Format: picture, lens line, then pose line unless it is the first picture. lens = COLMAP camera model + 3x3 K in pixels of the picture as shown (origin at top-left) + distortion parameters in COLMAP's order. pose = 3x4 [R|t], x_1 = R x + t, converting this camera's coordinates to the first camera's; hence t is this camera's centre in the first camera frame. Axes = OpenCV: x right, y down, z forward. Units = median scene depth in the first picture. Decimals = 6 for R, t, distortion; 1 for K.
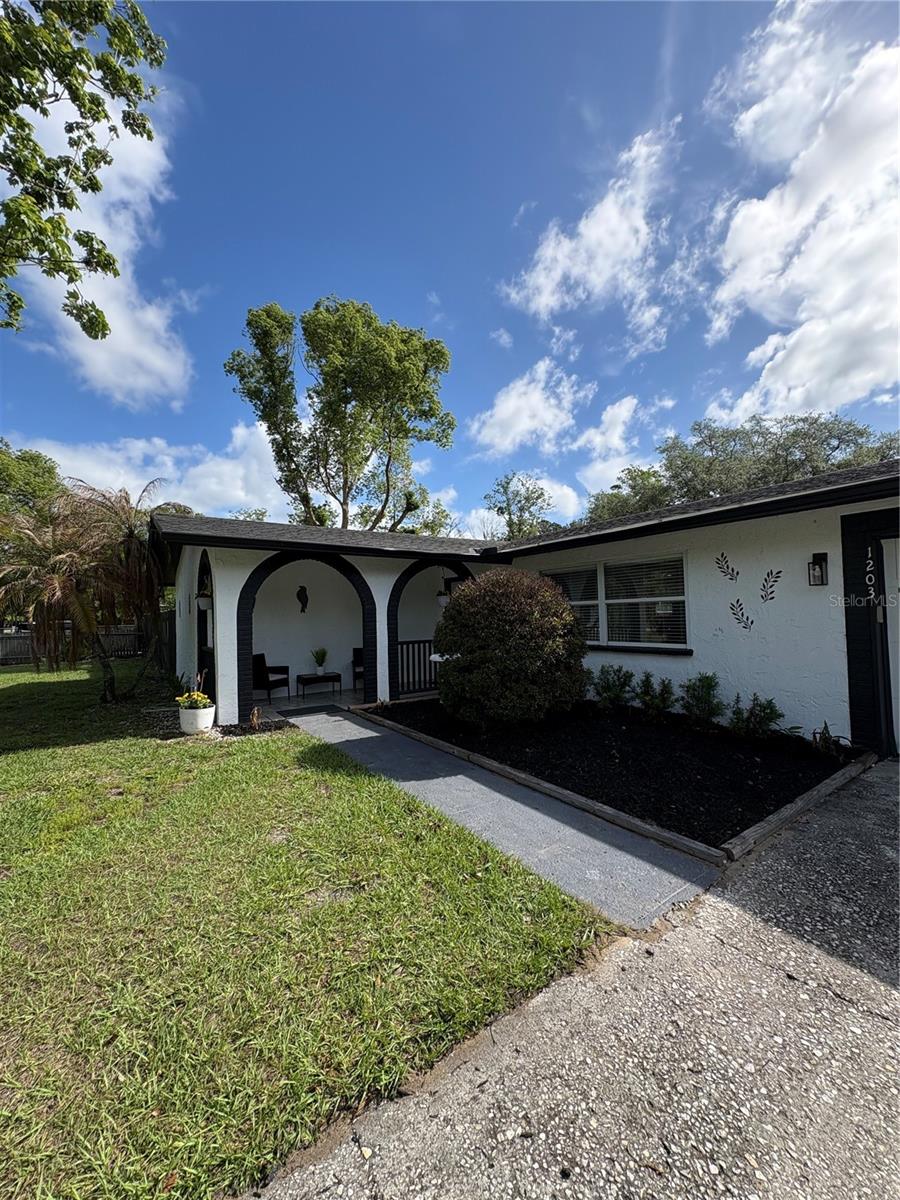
lens RADIAL K [[475.2, 0, 447.1], [0, 475.2, 604.4], [0, 0, 1]] dist [0.004367, 0.000068]
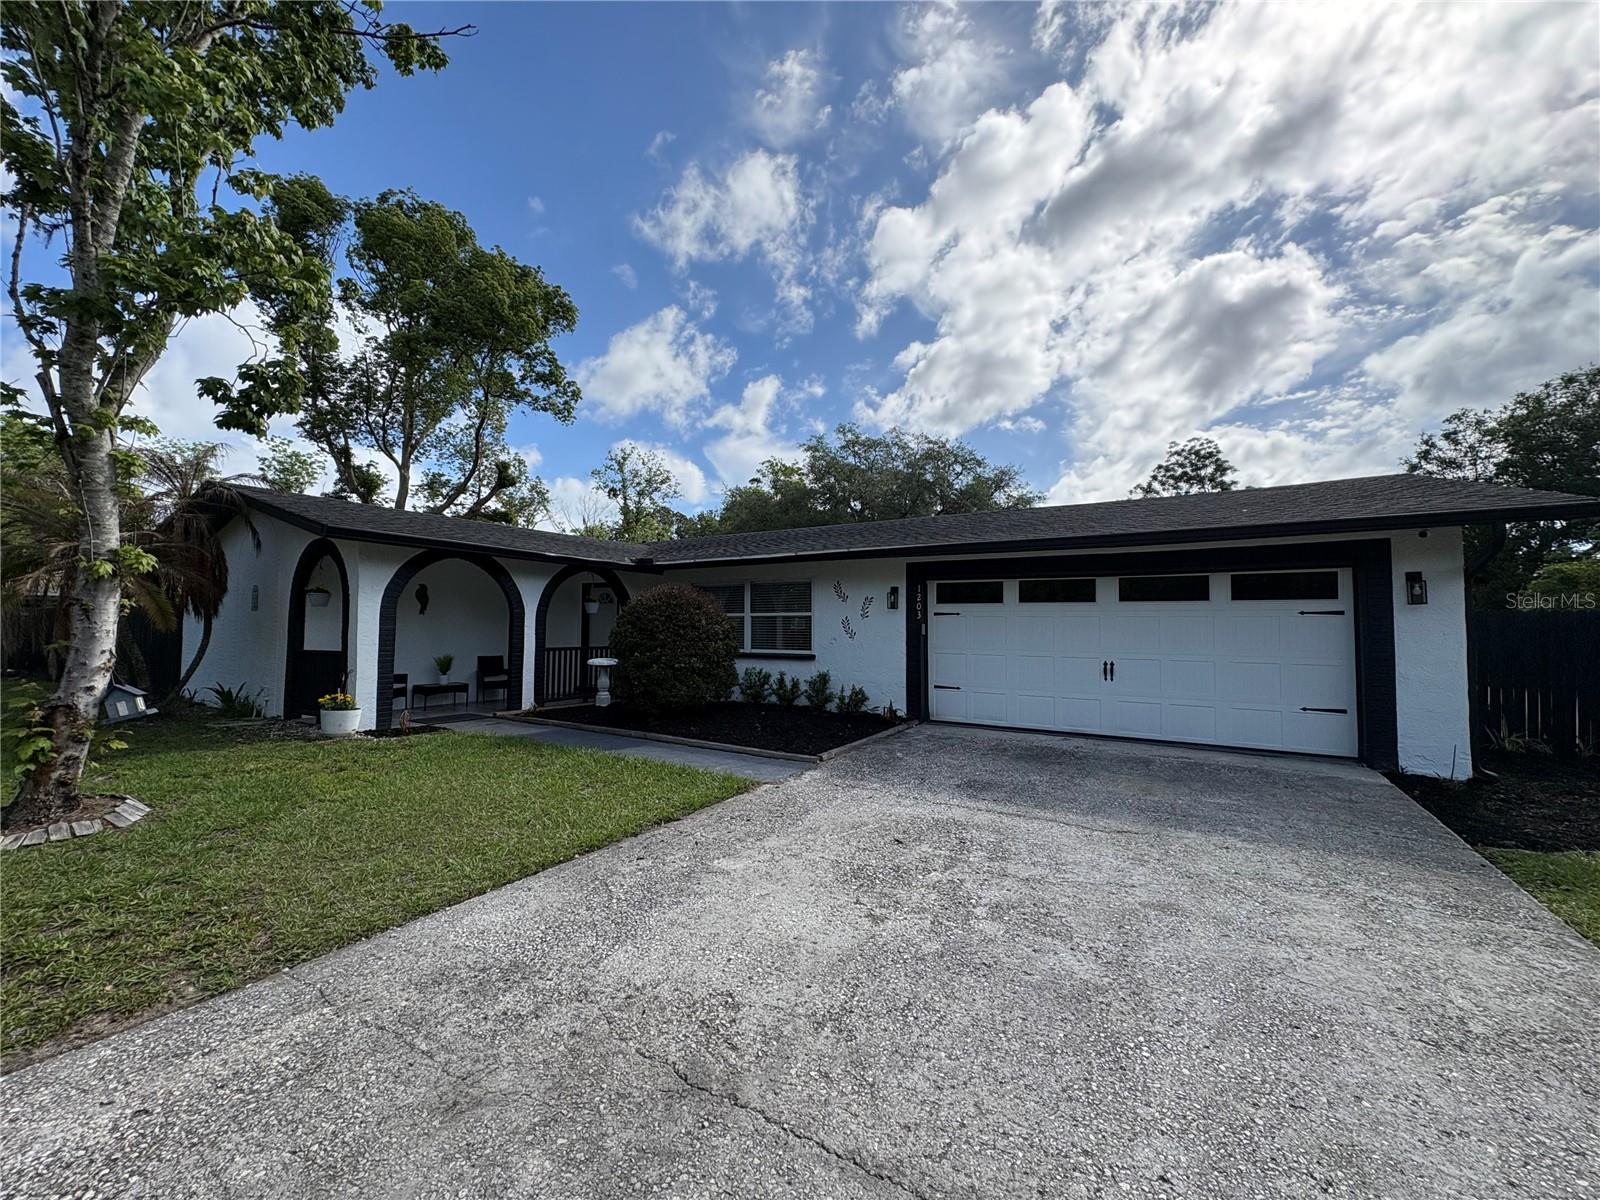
lens RADIAL K [[643.6, 0, 789.1], [0, 643.6, 598.7], [0, 0, 1]] dist [0.000280, -0.000101]
pose [[0.918178, 0.047072, 0.393361, -0.072780], [-0.035878, 0.998716, -0.035767, 0.003044], [-0.394539, 0.018727, 0.918688, -0.174199]]
